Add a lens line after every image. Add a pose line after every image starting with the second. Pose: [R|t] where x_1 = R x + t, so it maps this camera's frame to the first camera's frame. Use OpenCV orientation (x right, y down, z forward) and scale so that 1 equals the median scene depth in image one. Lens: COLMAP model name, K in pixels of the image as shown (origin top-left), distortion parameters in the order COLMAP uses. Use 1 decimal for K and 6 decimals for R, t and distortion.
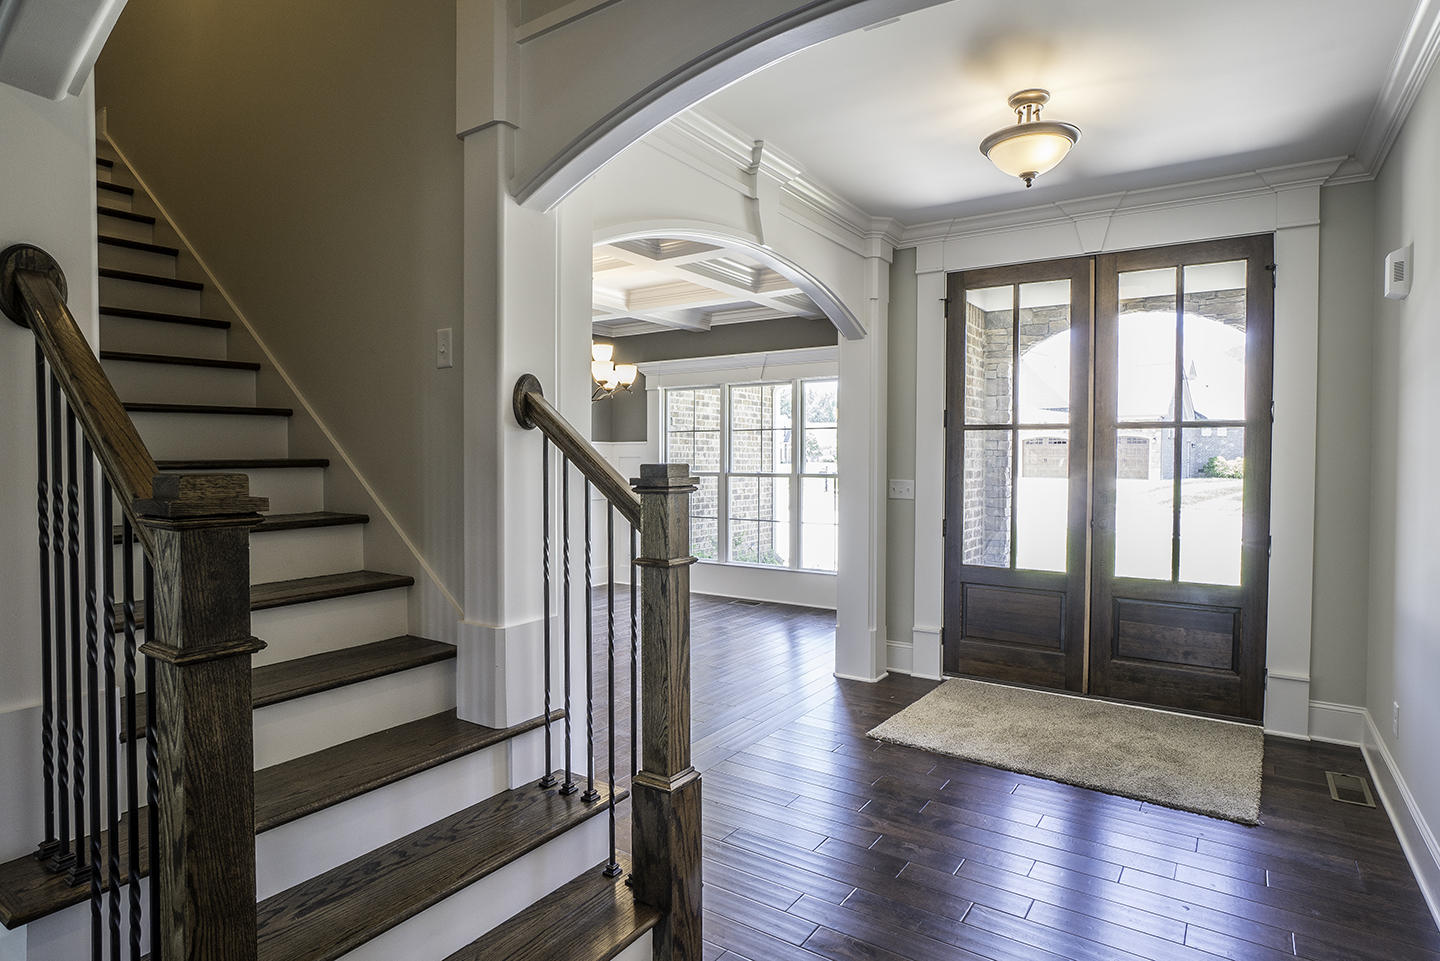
lens RADIAL K [[764.5, 0, 720.9], [0, 764.5, 478.8], [0, 0, 1]] dist [-0.000389, -0.000421]
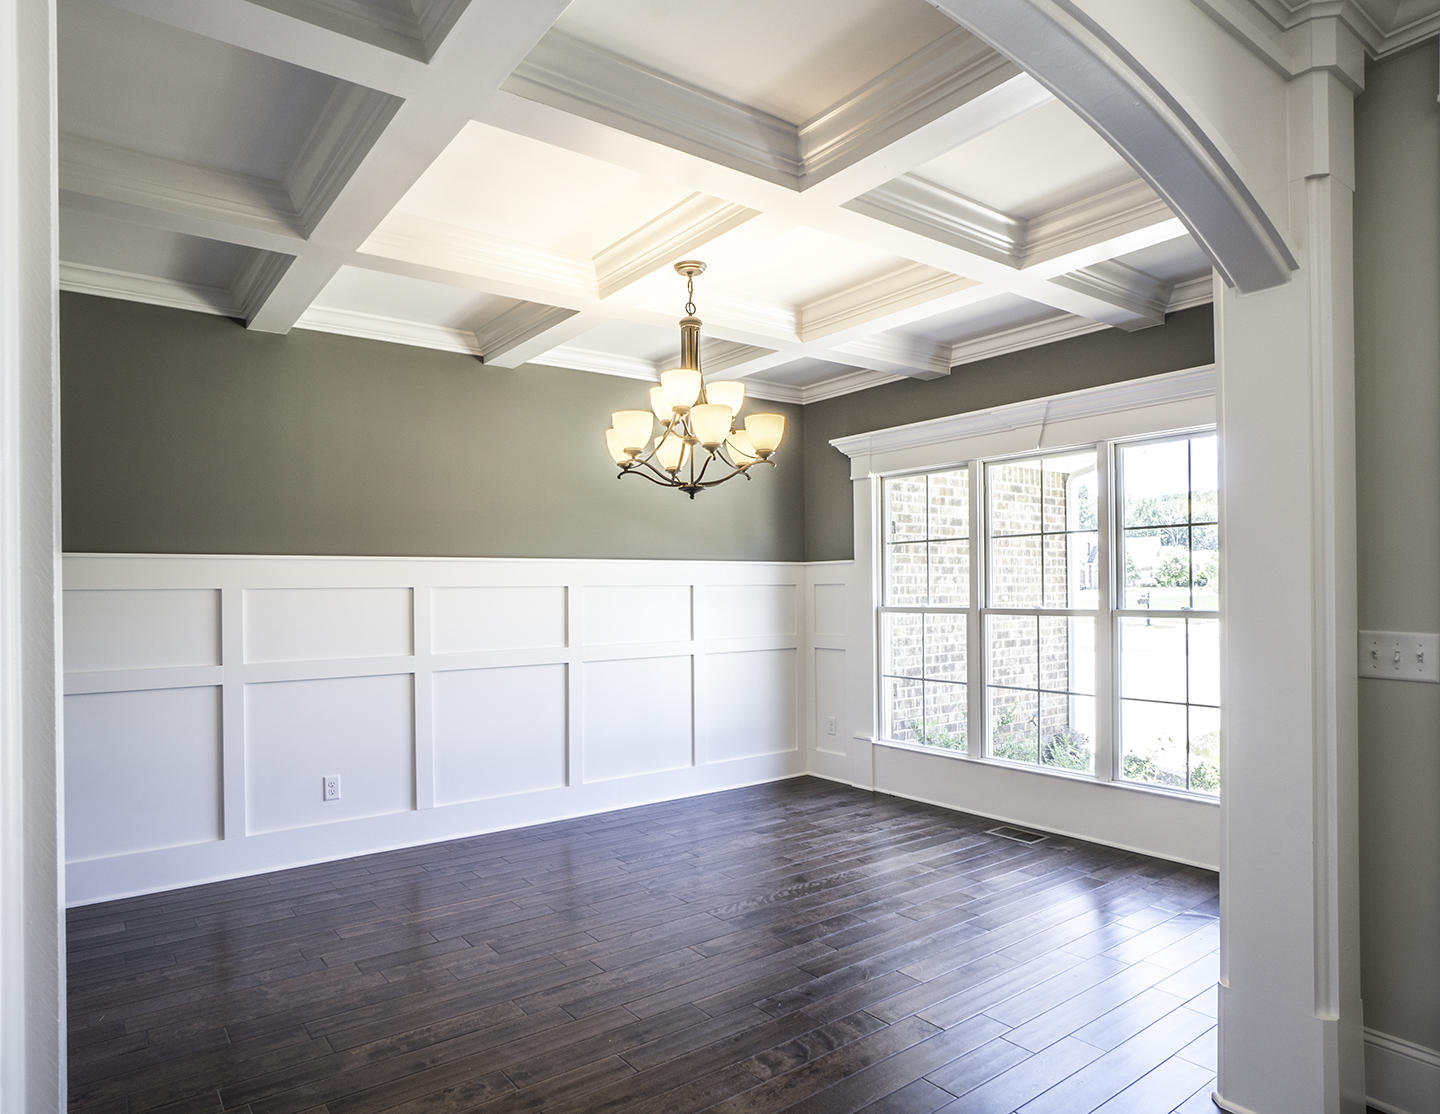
lens RADIAL K [[865.2, 0, 708.7], [0, 865.2, 587.2], [0, 0, 1]] dist [-0.020685, 0.004211]
pose [[0.945023, -0.010194, -0.326846, 0.029463], [0.001929, 0.999670, -0.025601, -0.008108], [0.326999, 0.023563, 0.944731, 0.318683]]
